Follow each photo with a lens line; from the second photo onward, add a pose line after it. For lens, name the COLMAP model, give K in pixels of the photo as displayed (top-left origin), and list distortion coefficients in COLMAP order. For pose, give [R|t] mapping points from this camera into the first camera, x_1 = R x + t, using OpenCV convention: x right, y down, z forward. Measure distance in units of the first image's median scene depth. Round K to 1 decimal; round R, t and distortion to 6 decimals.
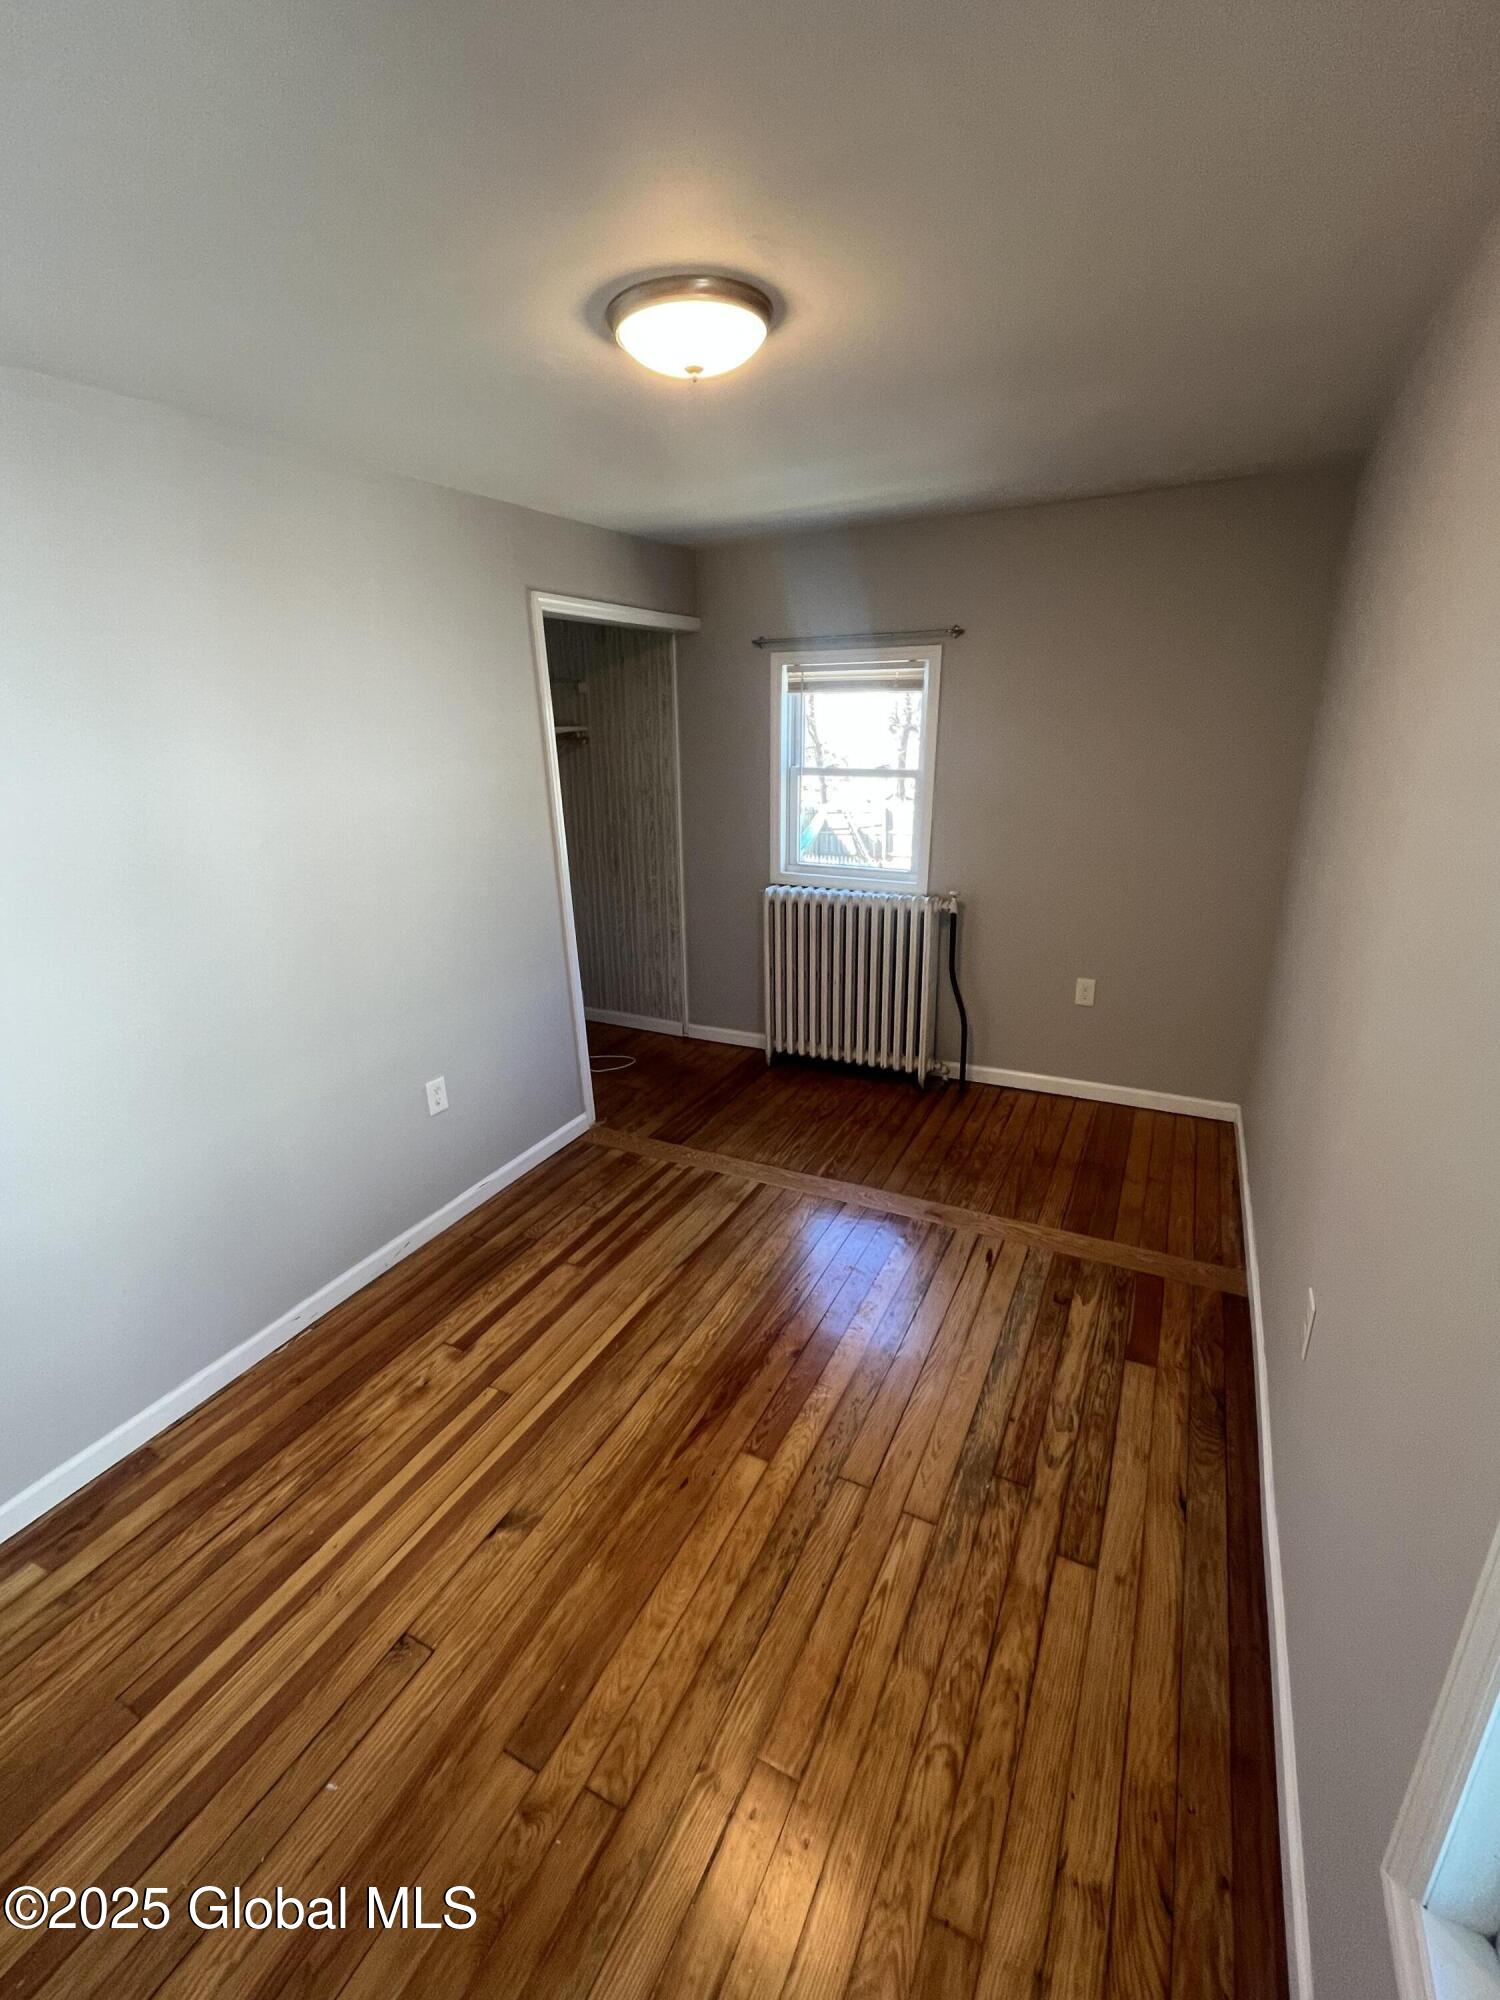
lens RADIAL K [[847.5, 0, 753.0], [0, 847.5, 1005.2], [0, 0, 1]] dist [-0.003153, 0.000716]
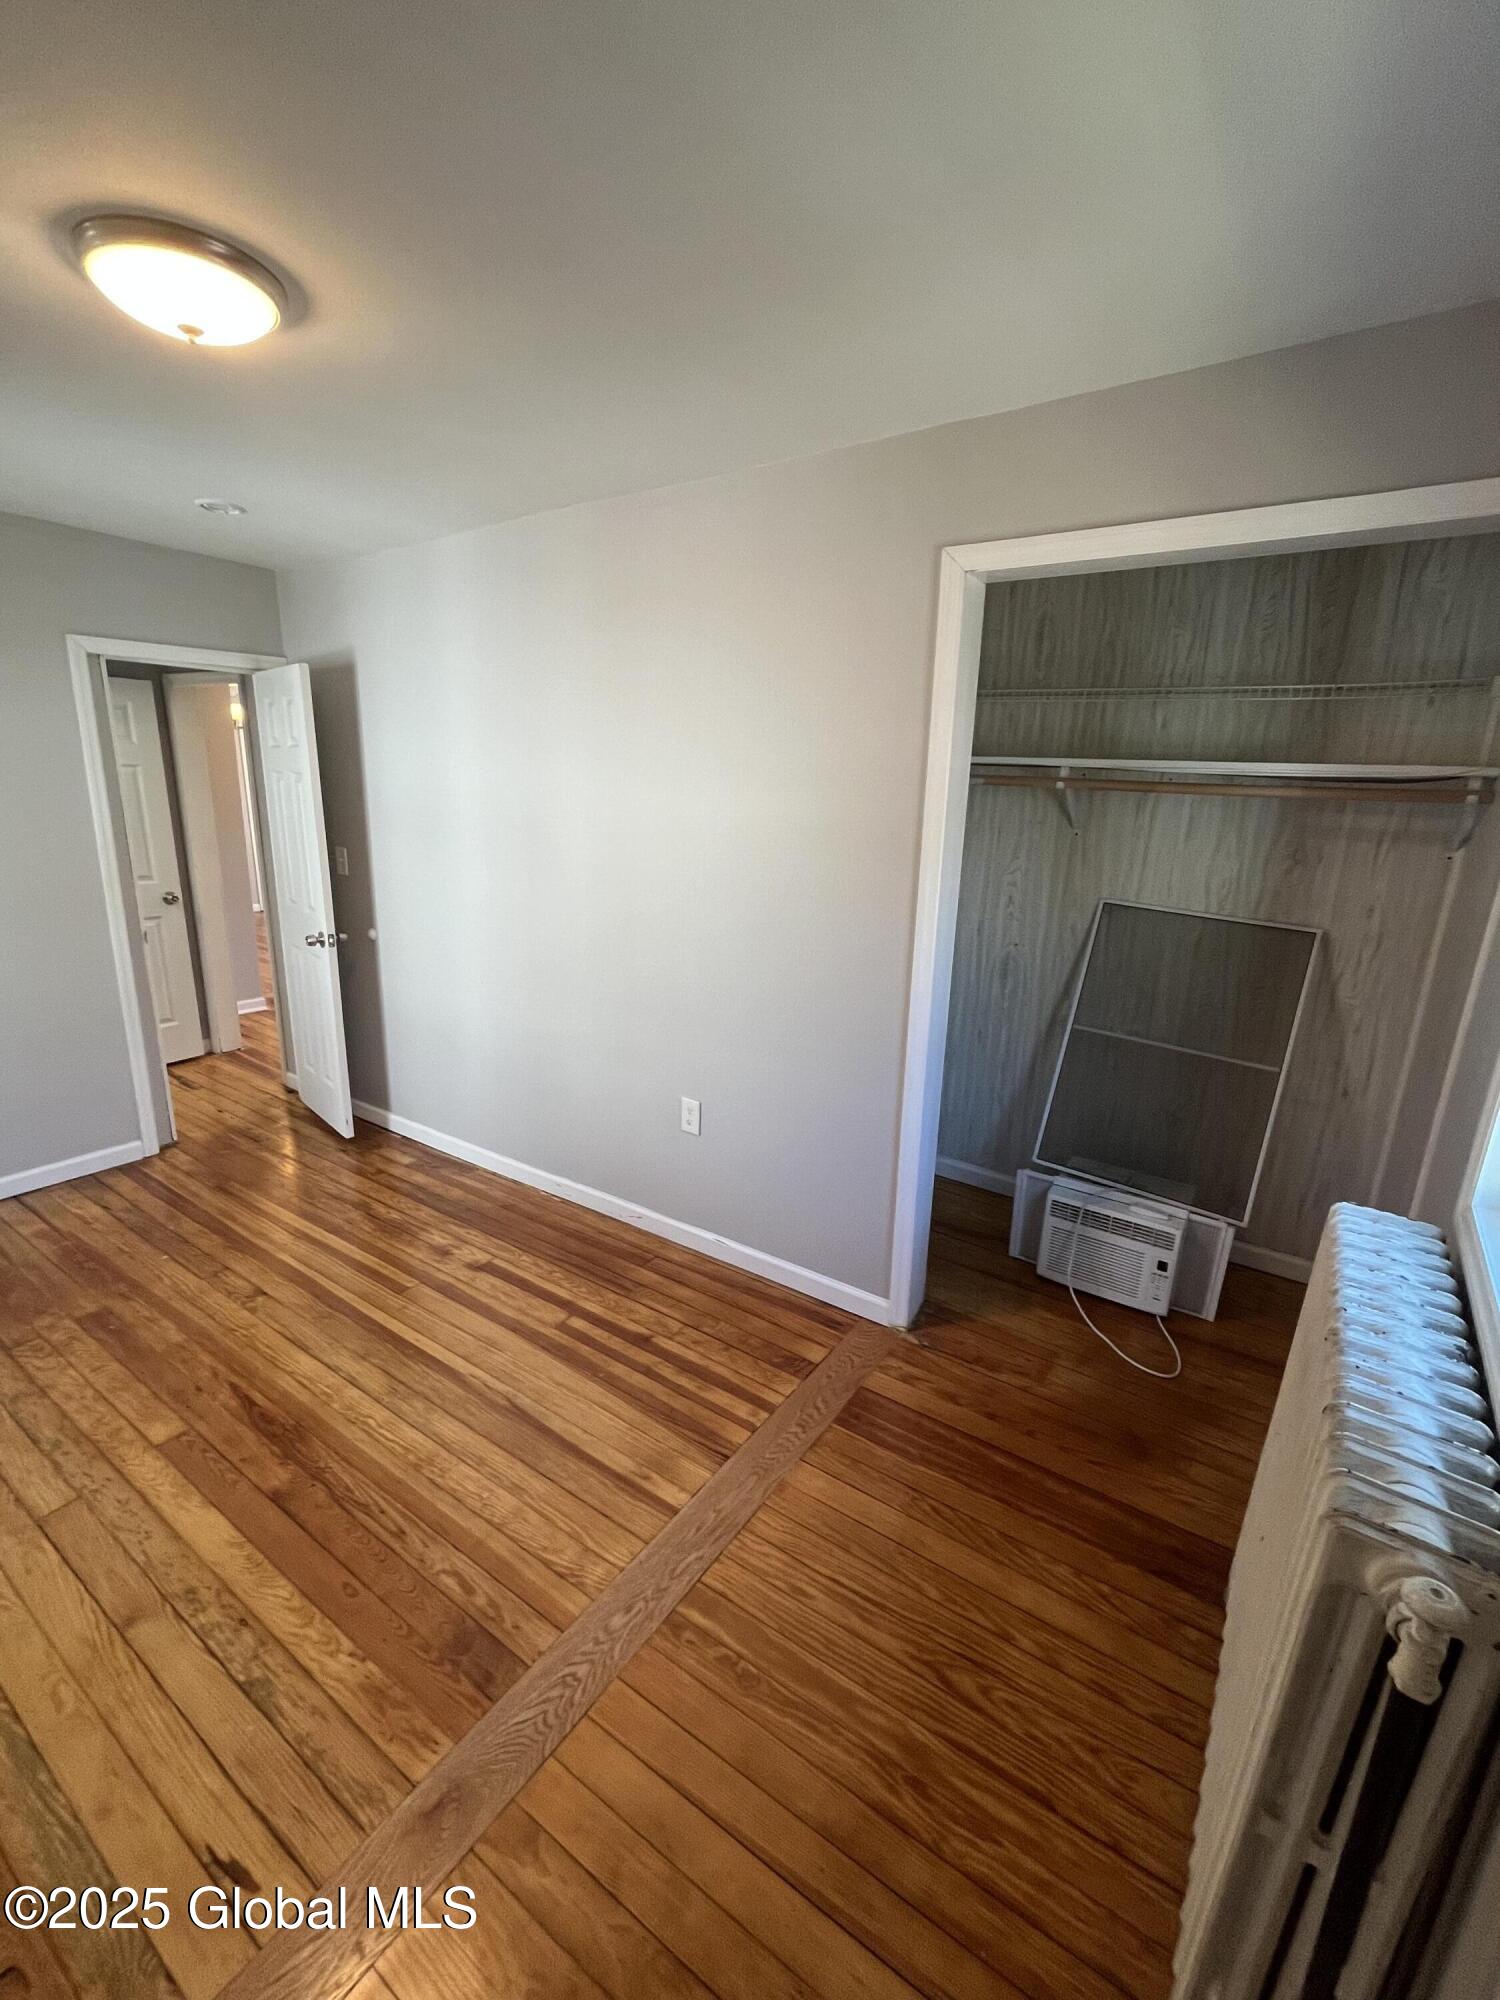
lens RADIAL K [[851.4, 0, 752.1], [0, 851.4, 1004.3], [0, 0, 1]] dist [-0.003051, 0.000043]
pose [[-0.126351, 0.279190, -0.951887, 0.538978], [-0.343360, 0.887952, 0.306014, -0.346298], [0.930666, 0.365505, -0.016331, 1.077126]]
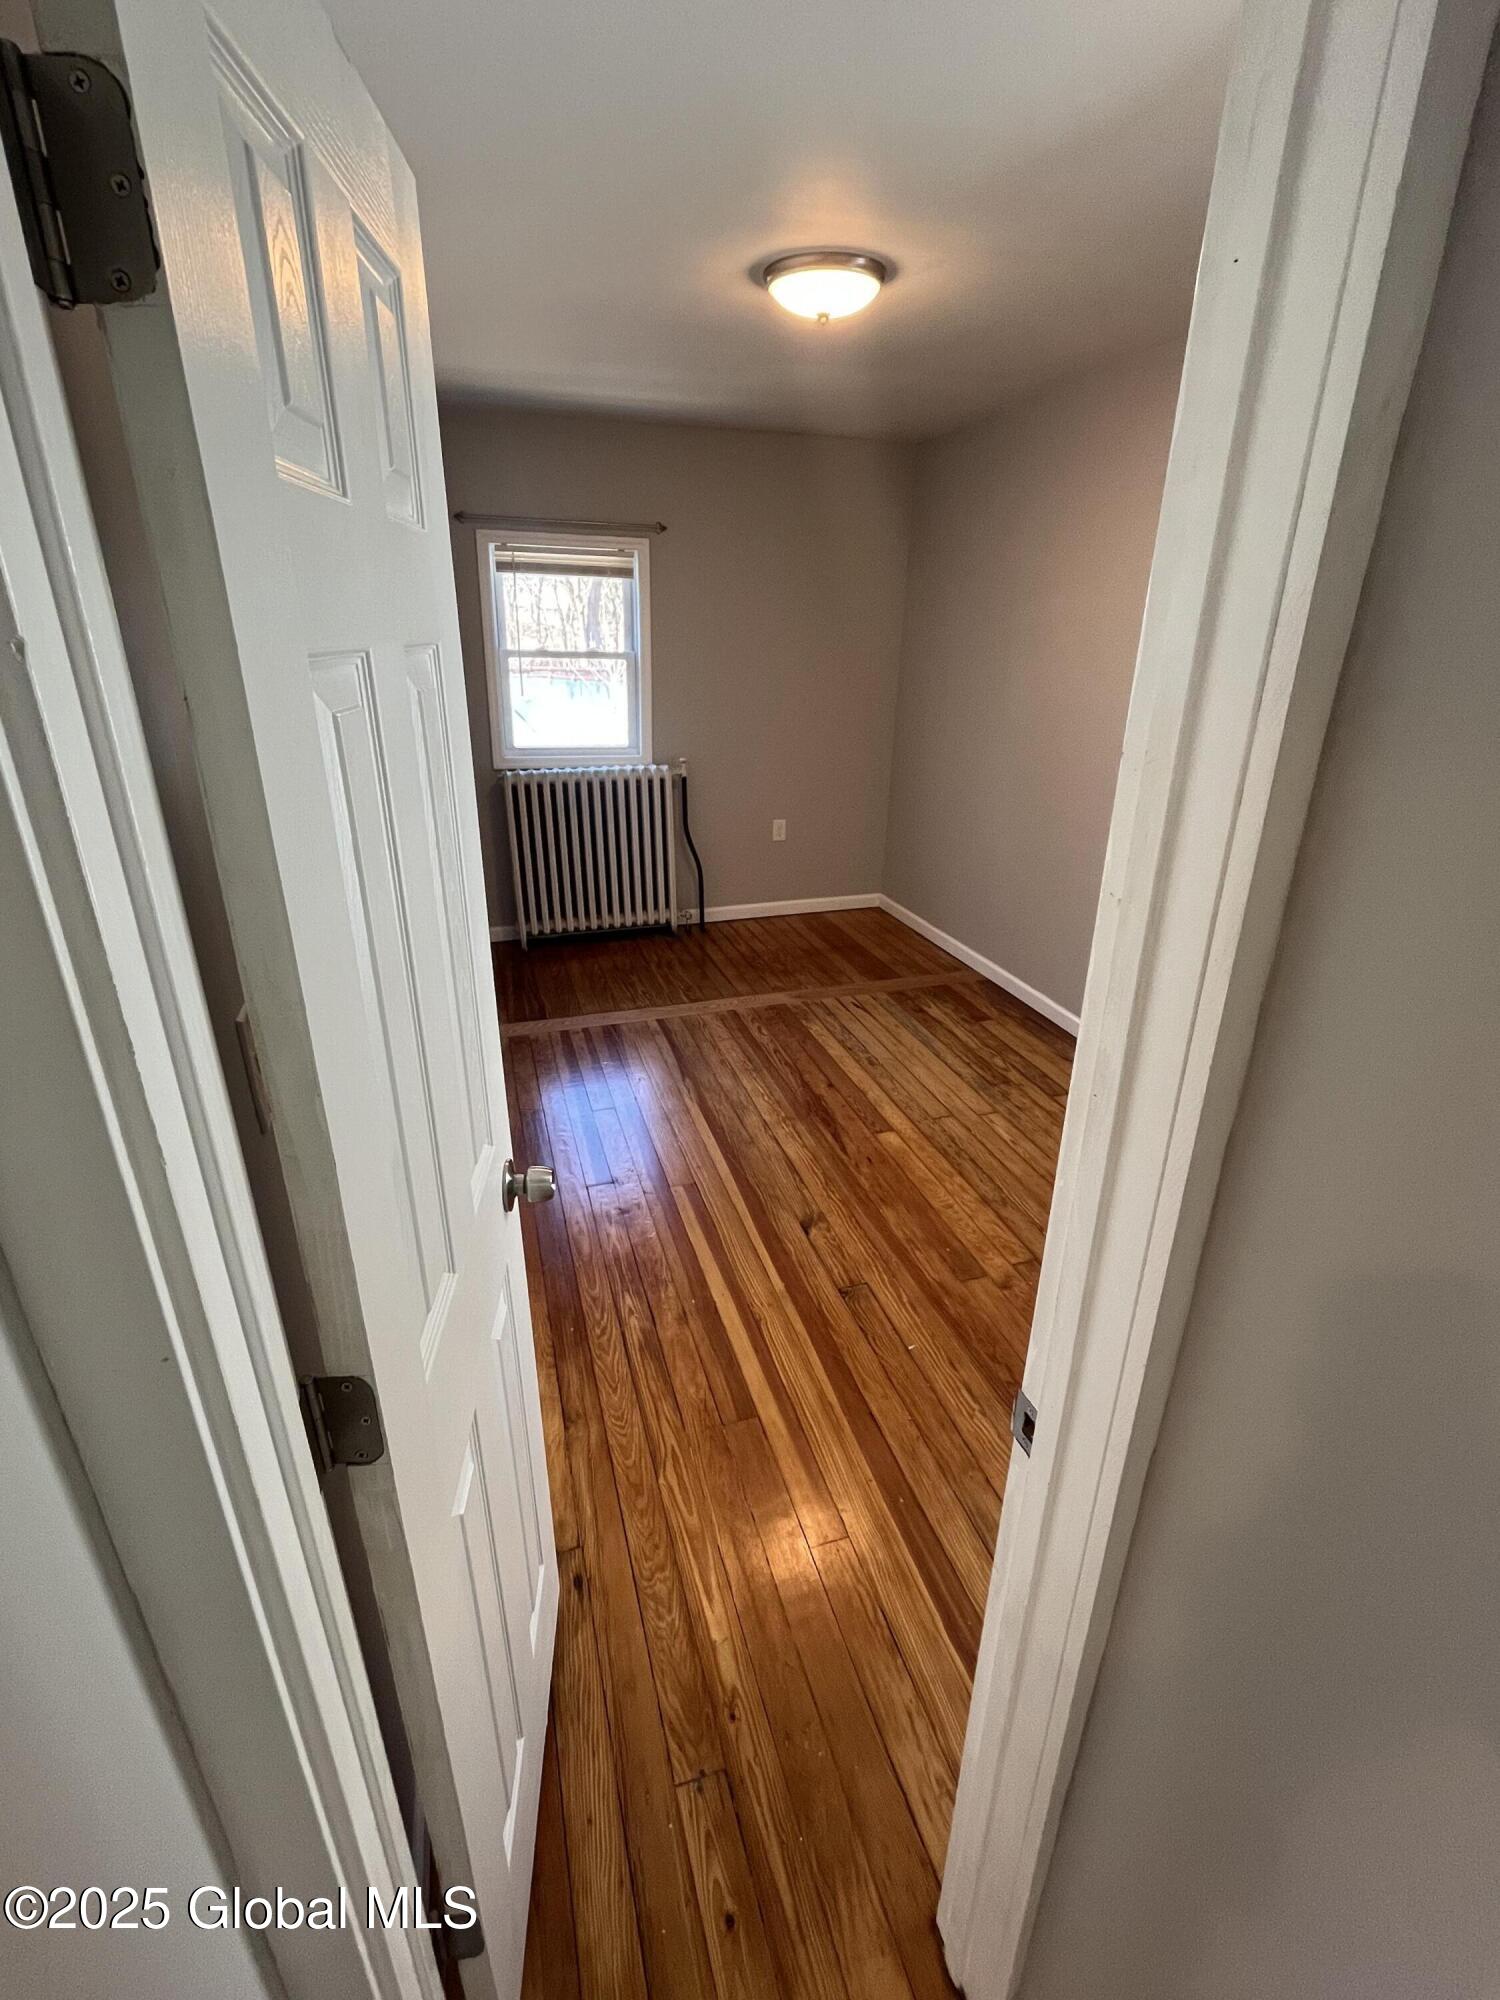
lens RADIAL K [[906.7, 0, 751.6], [0, 906.7, 999.4], [0, 0, 1]] dist [0.016579, -0.000354]
pose [[0.715732, -0.236653, 0.657056, -0.799937], [0.197785, 0.971005, 0.134281, 0.053683], [-0.669783, 0.033847, 0.741786, 0.016718]]
